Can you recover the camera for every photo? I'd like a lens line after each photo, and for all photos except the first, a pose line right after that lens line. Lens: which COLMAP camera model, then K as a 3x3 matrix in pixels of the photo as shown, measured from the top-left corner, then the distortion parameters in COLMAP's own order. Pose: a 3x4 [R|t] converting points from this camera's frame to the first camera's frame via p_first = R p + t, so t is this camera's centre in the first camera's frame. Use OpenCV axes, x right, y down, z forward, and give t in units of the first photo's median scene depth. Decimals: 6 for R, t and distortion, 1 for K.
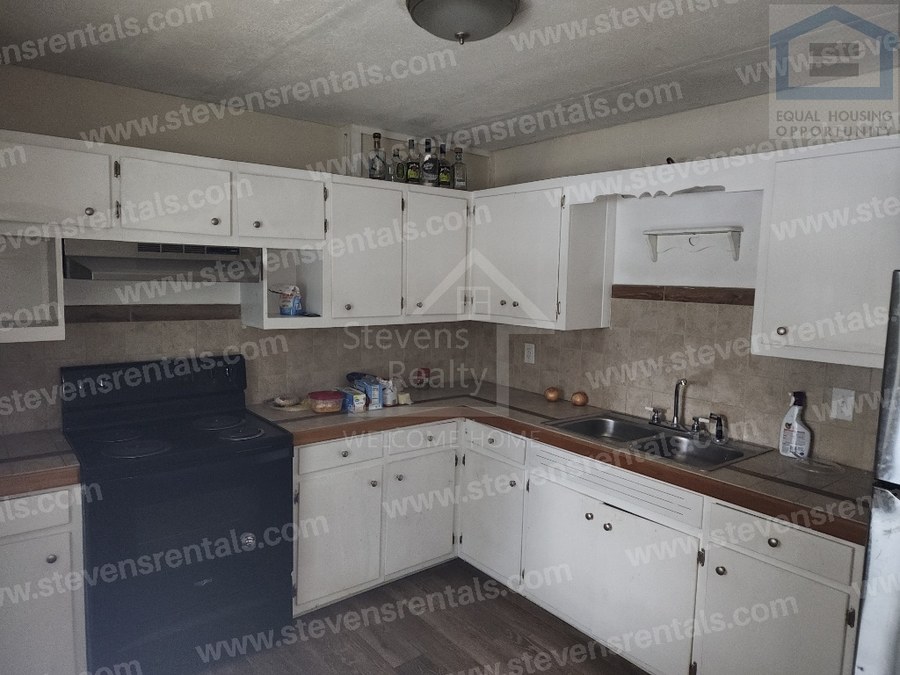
lens RADIAL K [[619.6, 0, 450.0], [0, 619.6, 337.5], [0, 0, 1]] dist [0.064435, -0.076545]
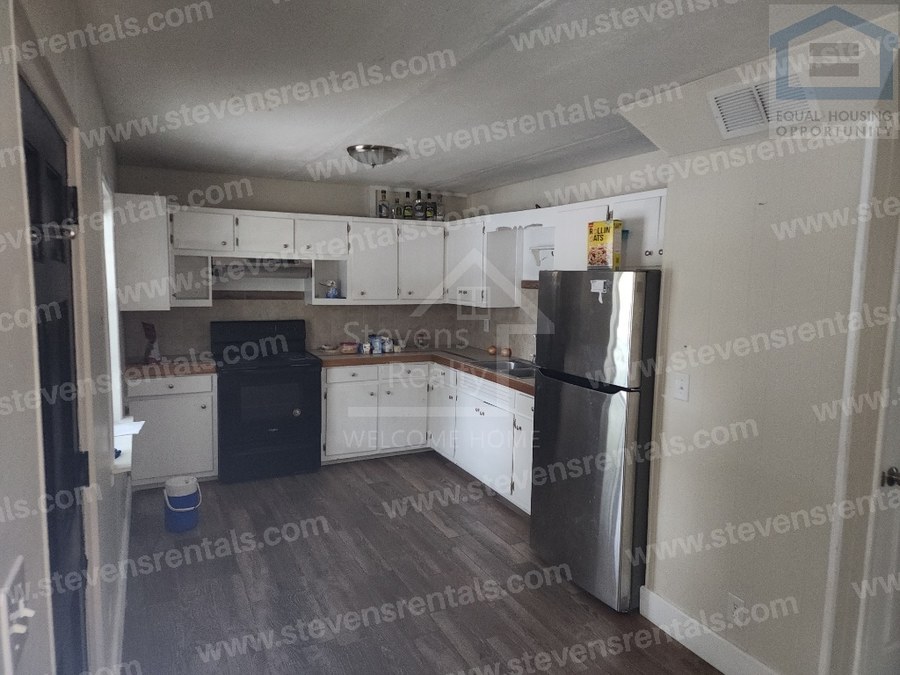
lens RADIAL K [[619.6, 0, 450.0], [0, 619.6, 337.5], [0, 0, 1]] dist [0.064435, -0.076545]
pose [[0.978387, 0.017917, -0.206005, 0.429445], [-0.018548, 0.999827, -0.001135, 0.070999], [0.205949, 0.004932, 0.978550, -0.629662]]
